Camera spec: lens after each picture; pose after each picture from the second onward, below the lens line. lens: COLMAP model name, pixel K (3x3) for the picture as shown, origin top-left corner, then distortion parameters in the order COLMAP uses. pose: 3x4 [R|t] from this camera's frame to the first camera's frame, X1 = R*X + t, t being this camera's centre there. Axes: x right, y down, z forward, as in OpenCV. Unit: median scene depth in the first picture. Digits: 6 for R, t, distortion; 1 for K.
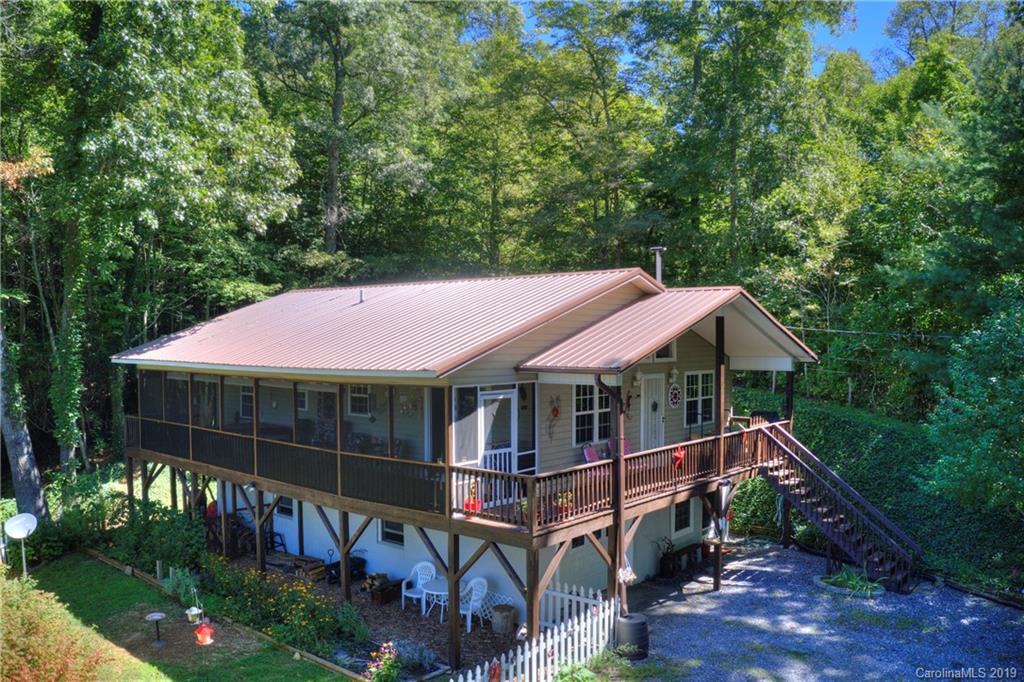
lens RADIAL K [[820.8, 0, 512.0], [0, 820.8, 341.0], [0, 0, 1]] dist [-0.175678, 0.000691]
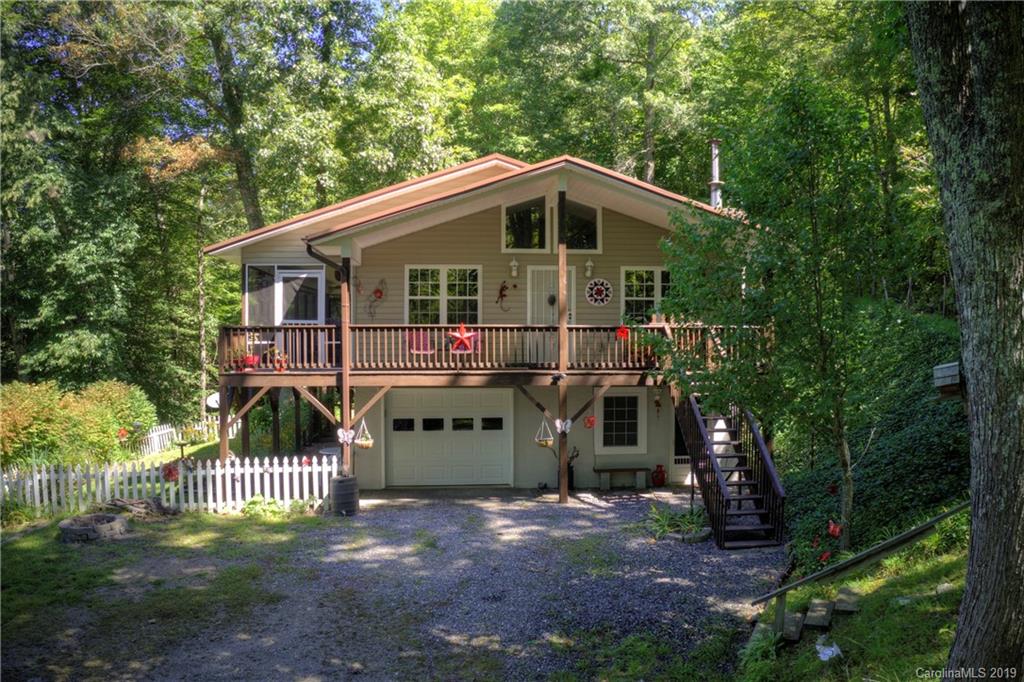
lens RADIAL K [[820.8, 0, 512.0], [0, 820.8, 341.0], [0, 0, 1]] dist [-0.175678, 0.000691]
pose [[0.699165, 0.002929, -0.714955, 0.924963], [-0.003984, 0.999992, 0.000200, 0.144512], [0.714950, 0.002709, 0.699171, 0.360915]]
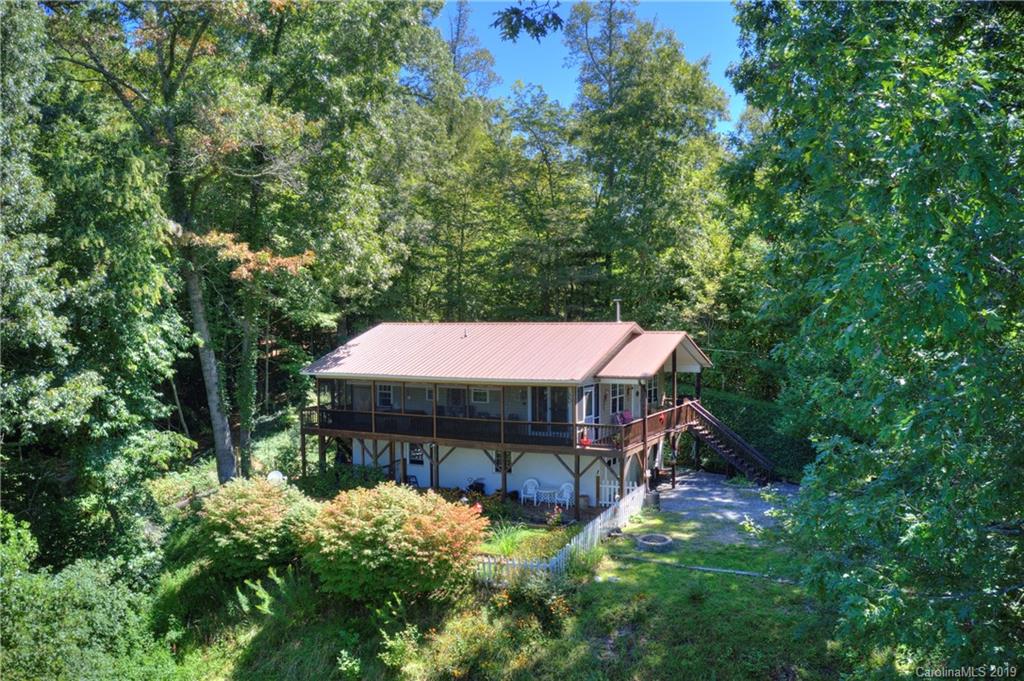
lens RADIAL K [[820.8, 0, 512.0], [0, 820.8, 340.5], [0, 0, 1]] dist [-0.175678, 0.000691]
pose [[0.975404, -0.007815, 0.220287, -0.604994], [0.004853, 0.999890, 0.013984, -0.080821], [-0.220372, -0.012571, 0.975335, -0.894161]]
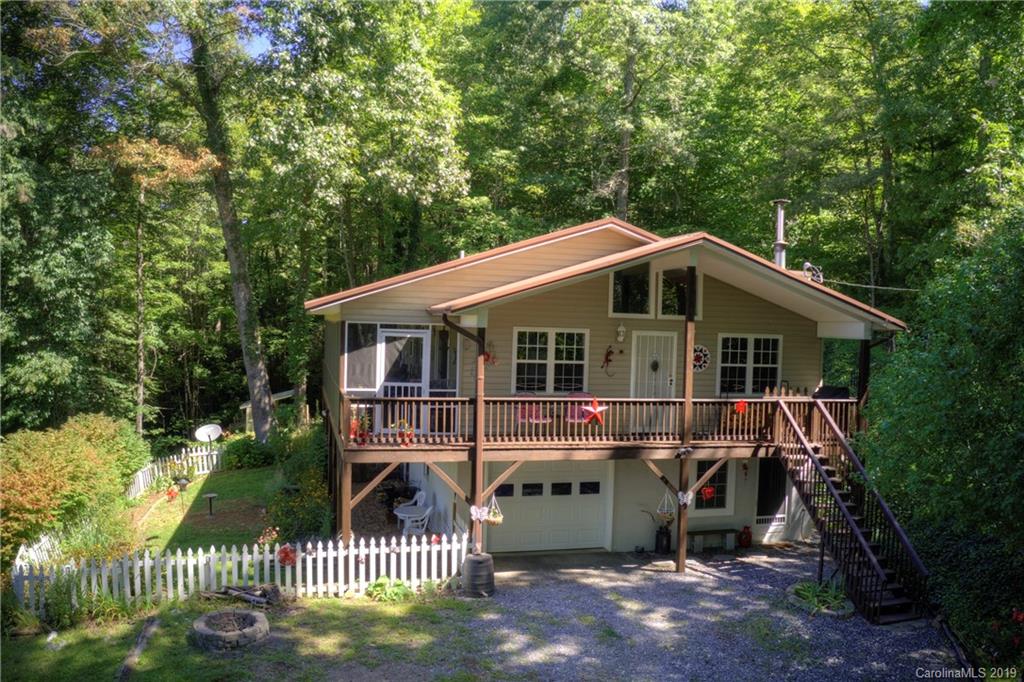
lens RADIAL K [[862.3, 0, 512.0], [0, 862.3, 341.0], [0, 0, 1]] dist [-0.168931, -0.001184]
pose [[0.808349, 0.037478, -0.587510, 0.704010], [-0.033573, 0.999282, 0.017553, 0.045496], [0.587746, 0.005535, 0.809027, 0.129491]]
